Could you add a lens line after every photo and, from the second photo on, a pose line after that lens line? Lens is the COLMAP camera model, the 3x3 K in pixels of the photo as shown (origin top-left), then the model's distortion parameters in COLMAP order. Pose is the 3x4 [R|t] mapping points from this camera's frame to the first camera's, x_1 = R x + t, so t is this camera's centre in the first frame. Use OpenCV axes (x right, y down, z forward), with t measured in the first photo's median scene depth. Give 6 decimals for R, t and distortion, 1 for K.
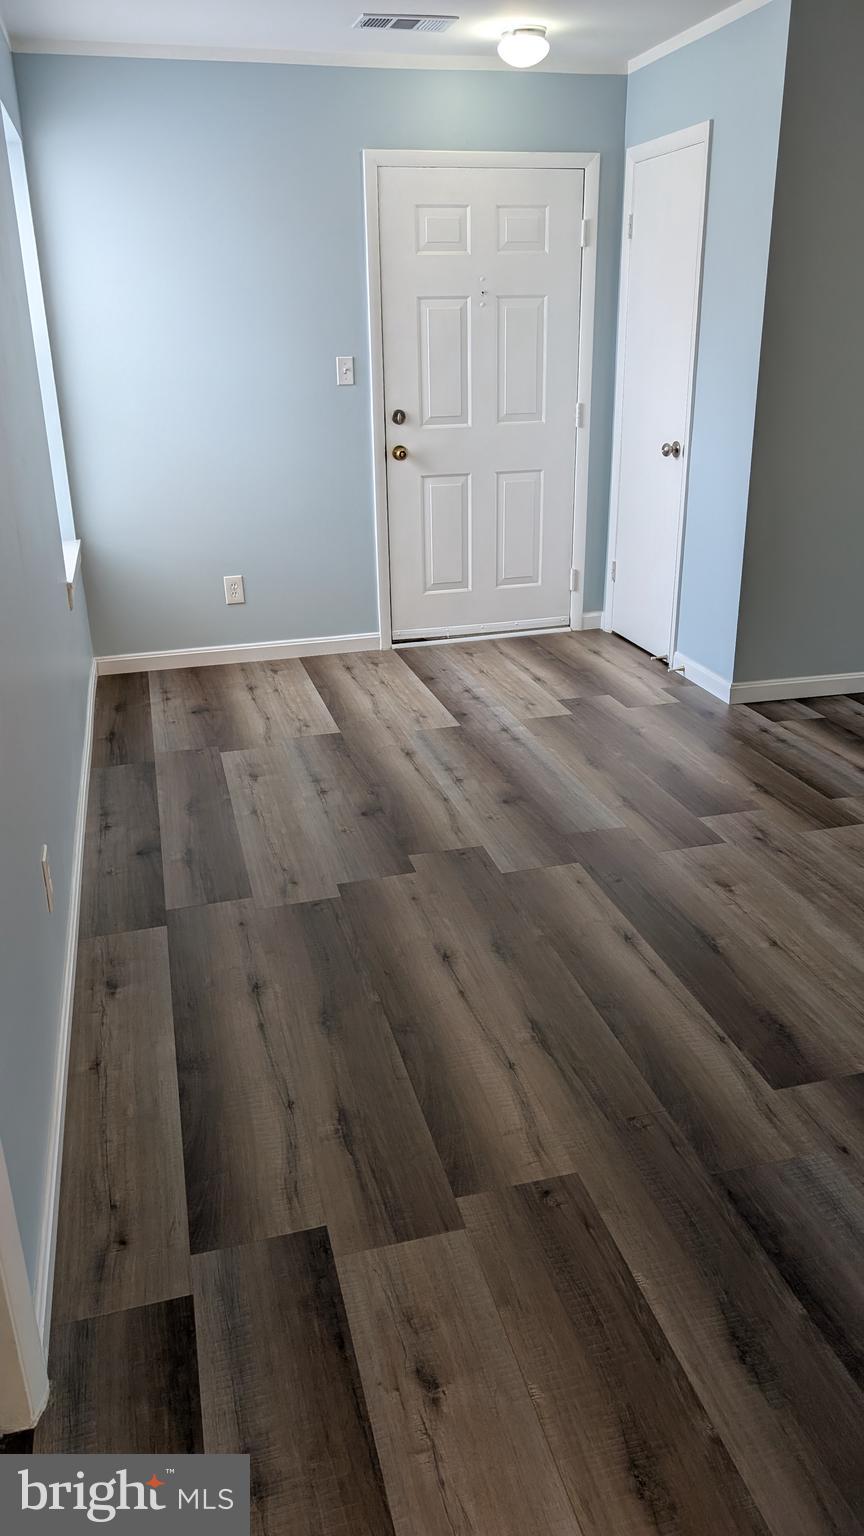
lens RADIAL K [[1103.4, 0, 448.5], [0, 1103.4, 774.2], [0, 0, 1]] dist [0.007931, -0.017681]
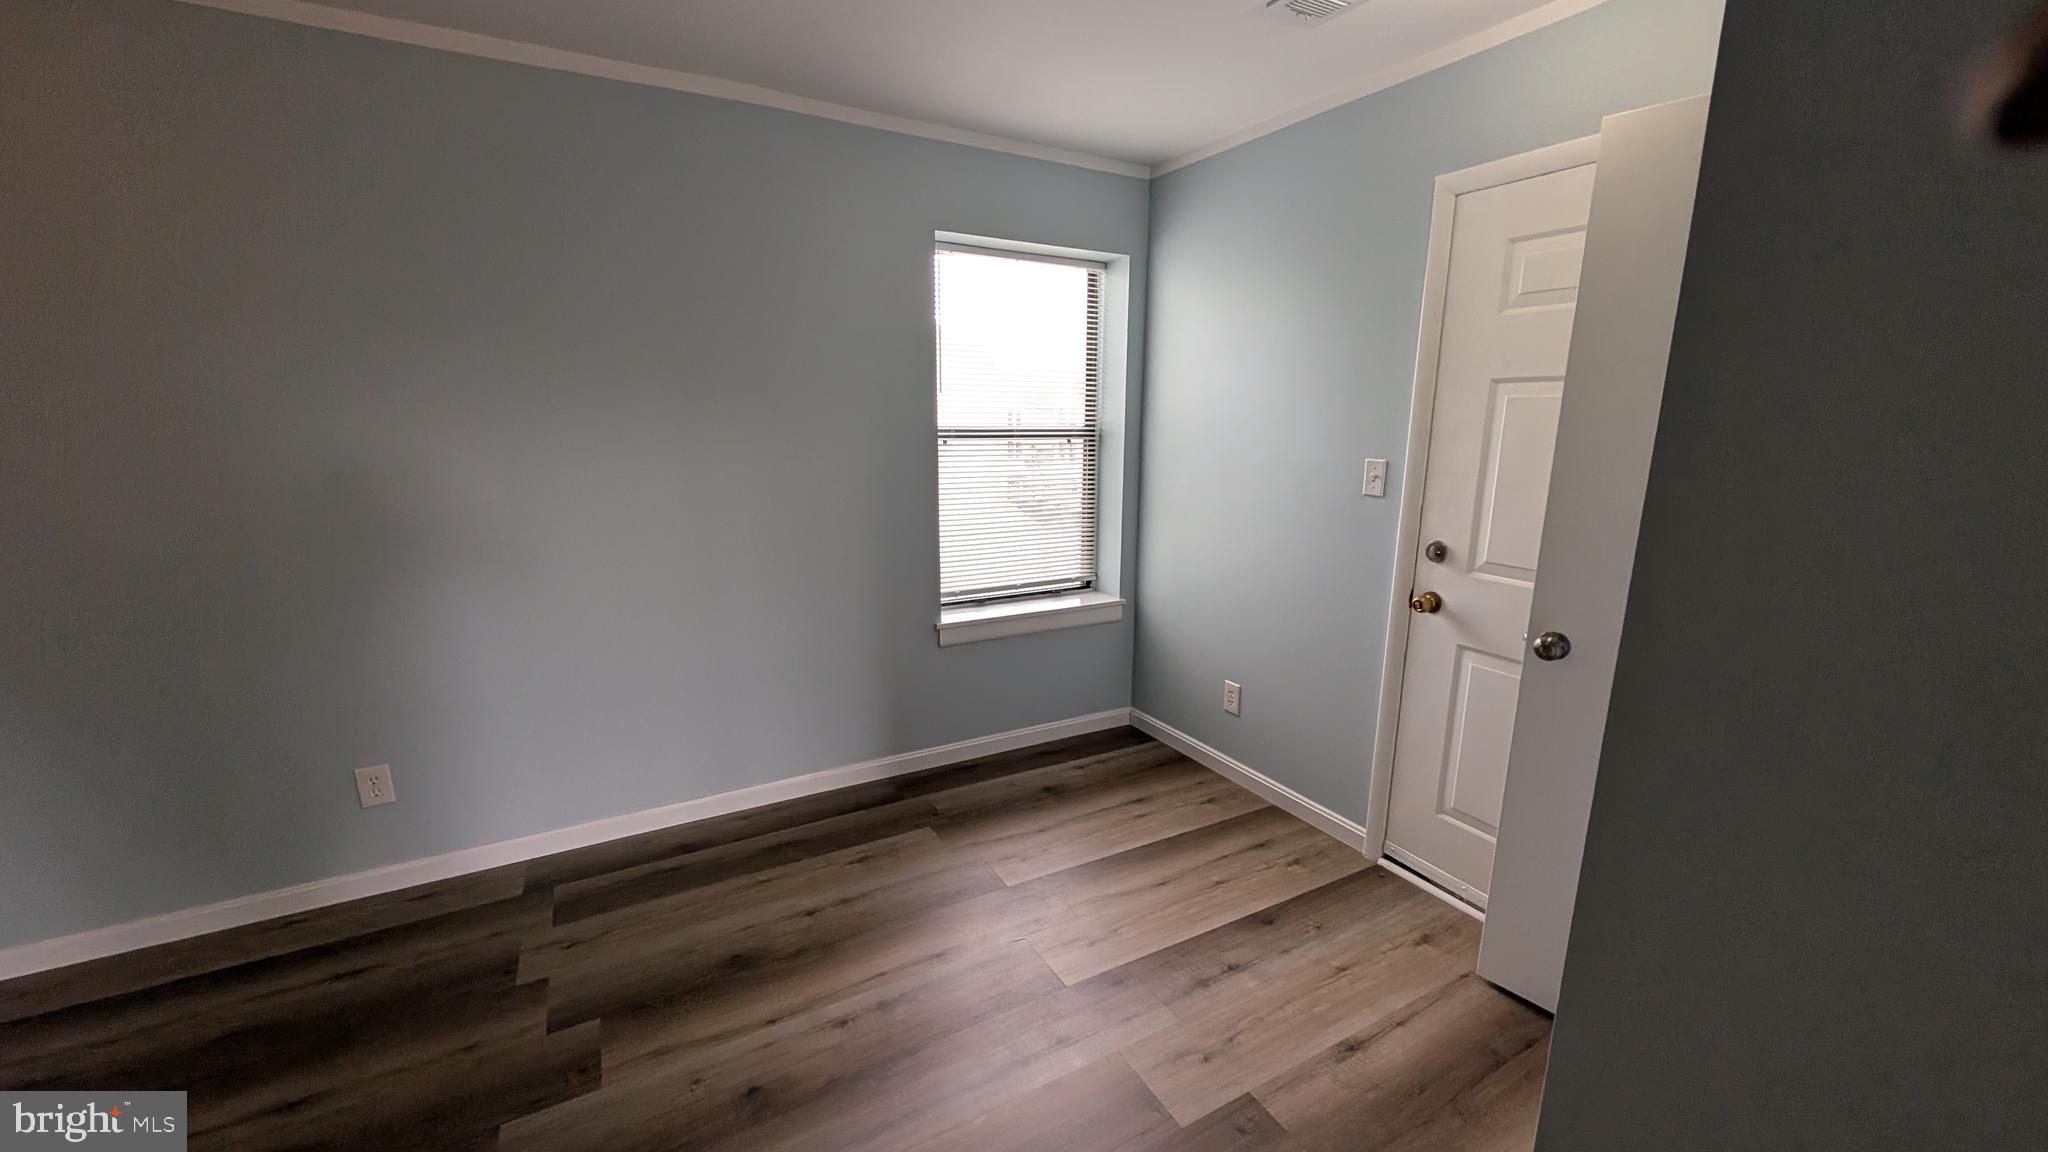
lens RADIAL K [[778.1, 0, 1039.3], [0, 778.1, 580.6], [0, 0, 1]] dist [0.002616, 0.000231]
pose [[0.244667, 0.223466, -0.943505, 0.349455], [-0.372422, 0.920096, 0.121347, -0.282961], [0.895232, 0.321692, 0.308341, 0.665724]]
